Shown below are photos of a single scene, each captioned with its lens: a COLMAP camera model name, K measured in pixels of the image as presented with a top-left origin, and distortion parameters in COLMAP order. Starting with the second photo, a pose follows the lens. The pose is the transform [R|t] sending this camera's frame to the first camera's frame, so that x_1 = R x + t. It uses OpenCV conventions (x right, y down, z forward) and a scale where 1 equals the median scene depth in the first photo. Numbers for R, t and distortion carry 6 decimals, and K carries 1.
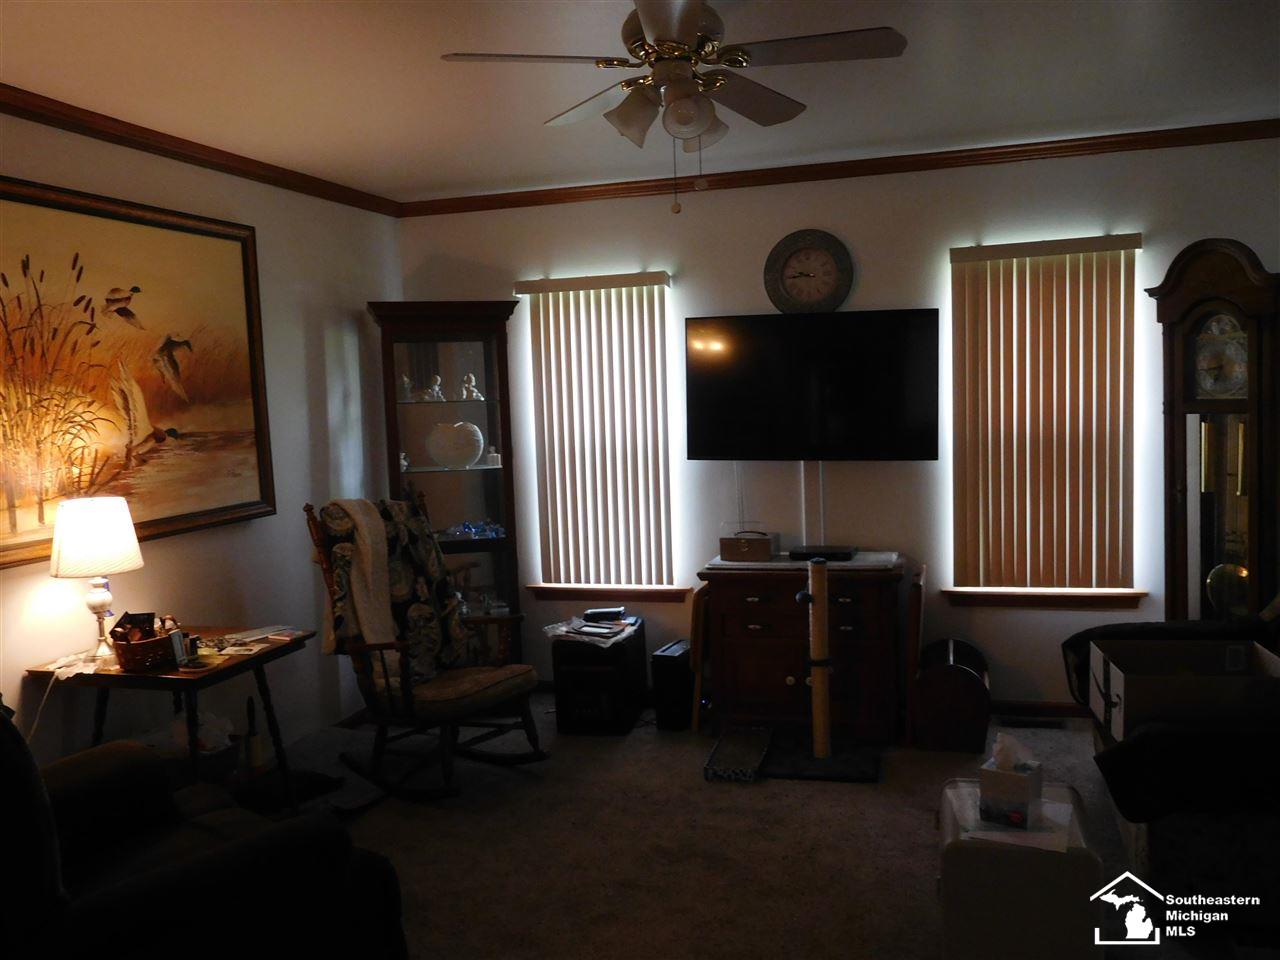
lens RADIAL K [[1074.5, 0, 640.7], [0, 1074.5, 480.7], [0, 0, 1]] dist [-0.011520, 0.015600]
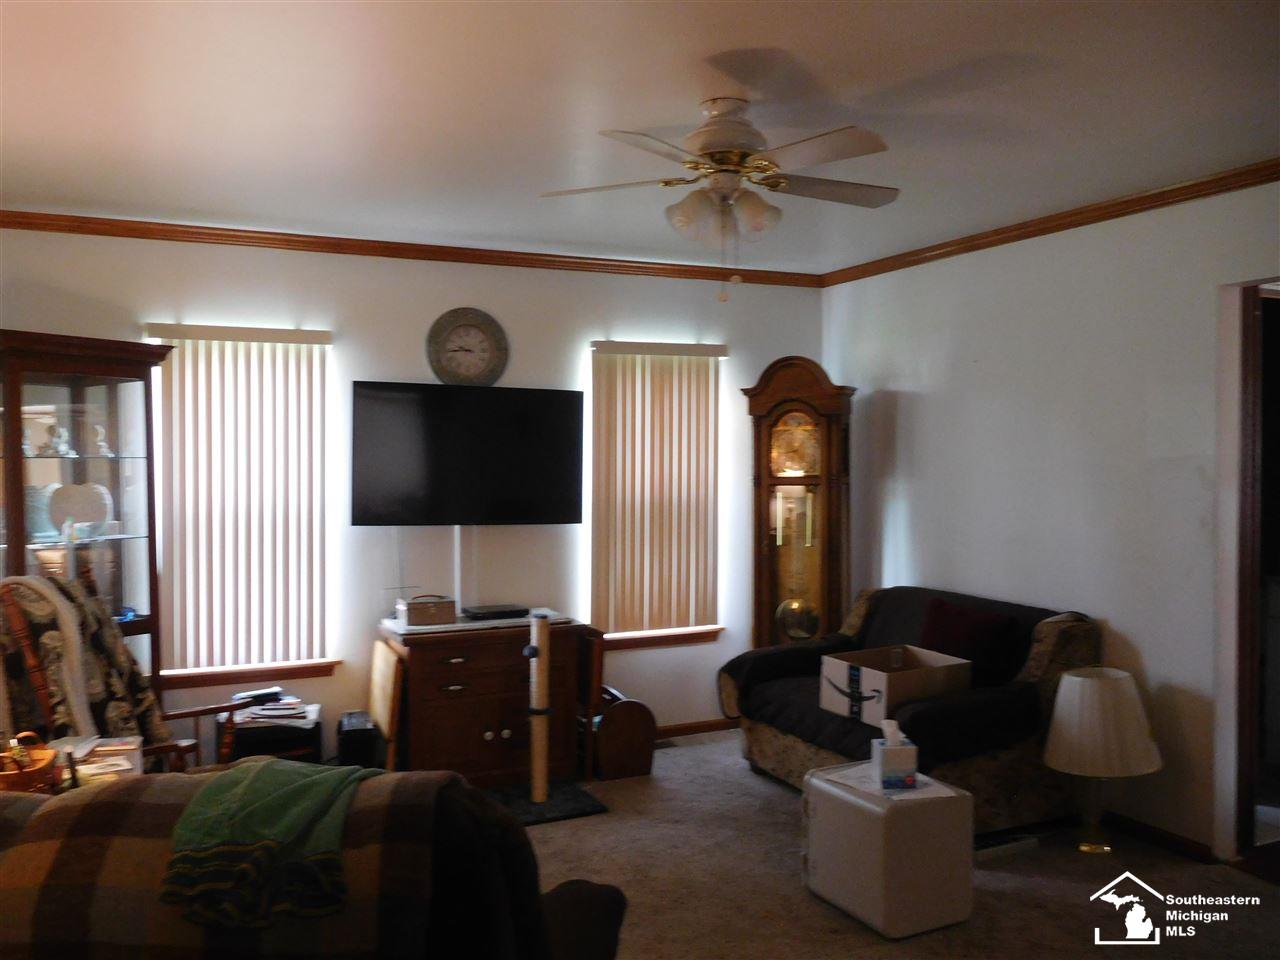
lens RADIAL K [[1074.5, 0, 641.2], [0, 1074.5, 476.3], [0, 0, 1]] dist [-0.011520, 0.015600]
pose [[0.753209, 0.022102, 0.657410, -0.428216], [0.027500, 0.997503, -0.065043, 0.006833], [-0.657207, 0.067070, 0.750720, 0.102944]]
